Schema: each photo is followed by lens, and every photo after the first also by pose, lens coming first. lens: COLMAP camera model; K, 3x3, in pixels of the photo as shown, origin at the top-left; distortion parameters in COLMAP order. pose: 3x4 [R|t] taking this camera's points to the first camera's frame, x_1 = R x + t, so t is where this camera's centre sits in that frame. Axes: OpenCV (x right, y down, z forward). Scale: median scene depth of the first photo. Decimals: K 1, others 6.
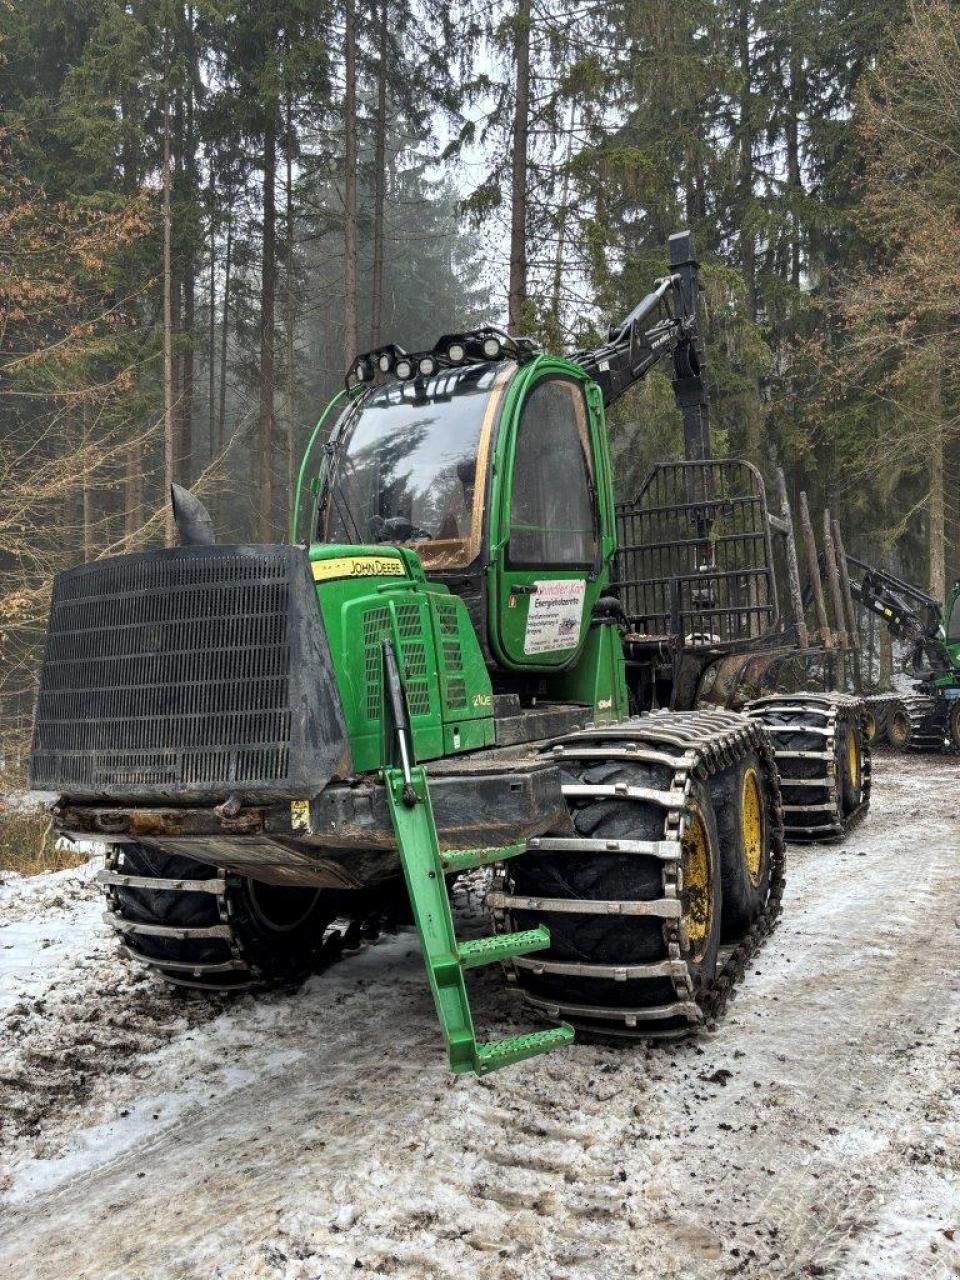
lens RADIAL K [[974.6, 0, 487.1], [0, 974.6, 636.5], [0, 0, 1]] dist [0.048932, -0.052407]
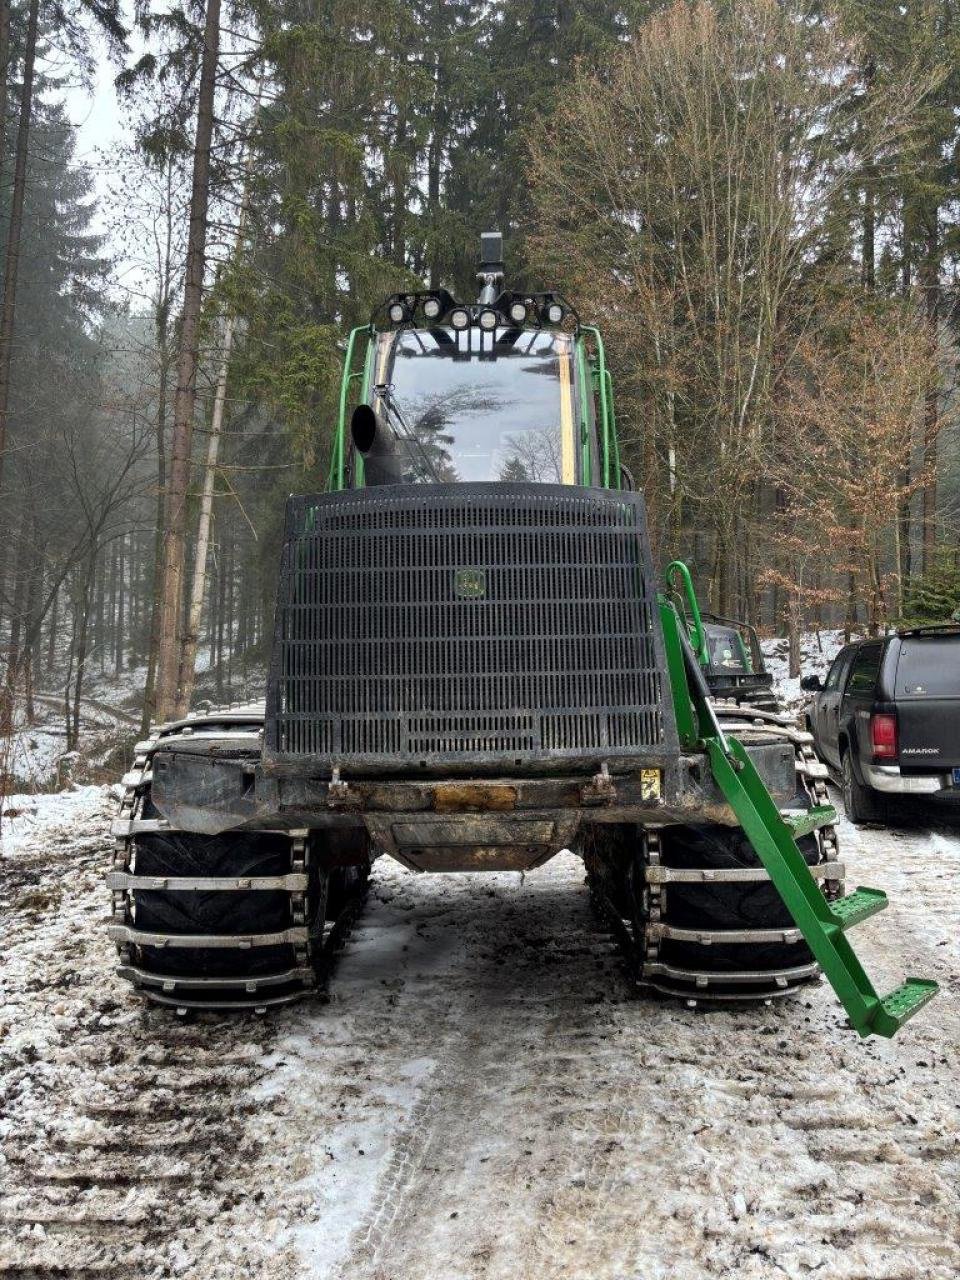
lens RADIAL K [[974.6, 0, 481.7], [0, 974.6, 628.8], [0, 0, 1]] dist [0.048932, -0.052407]
pose [[0.899674, 0.052034, 0.433449, -0.678740], [-0.050567, 0.998609, -0.014924, 0.052563], [-0.433623, -0.008492, 0.901054, 0.218797]]
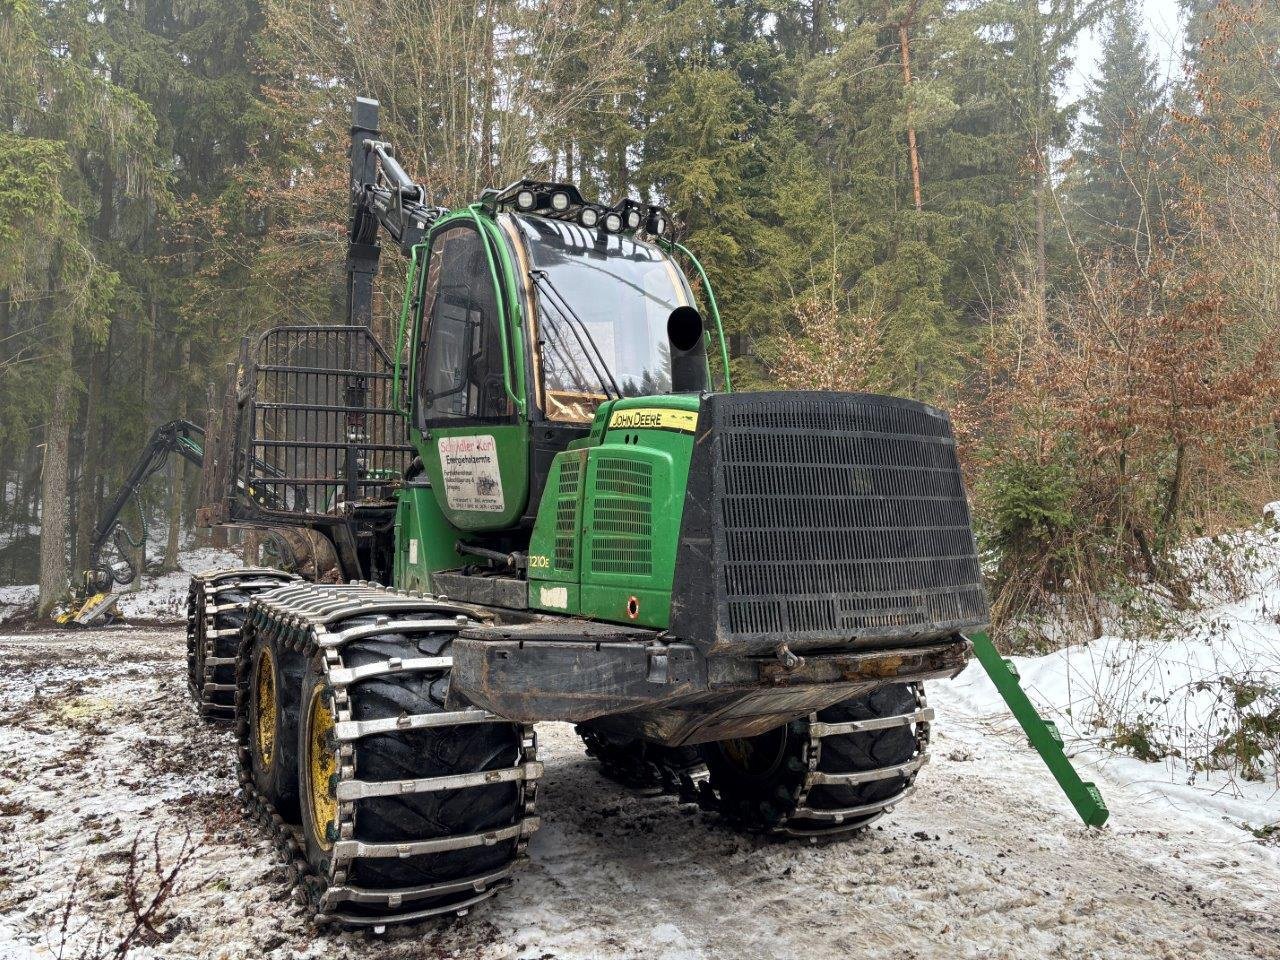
lens RADIAL K [[974.6, 0, 647.2], [0, 974.6, 487.5], [0, 0, 1]] dist [0.048932, -0.052407]
pose [[0.571285, 0.085529, 0.816283, -1.236401], [-0.057477, 0.996283, -0.064163, 0.082090], [-0.818736, -0.010262, 0.574078, 0.589848]]
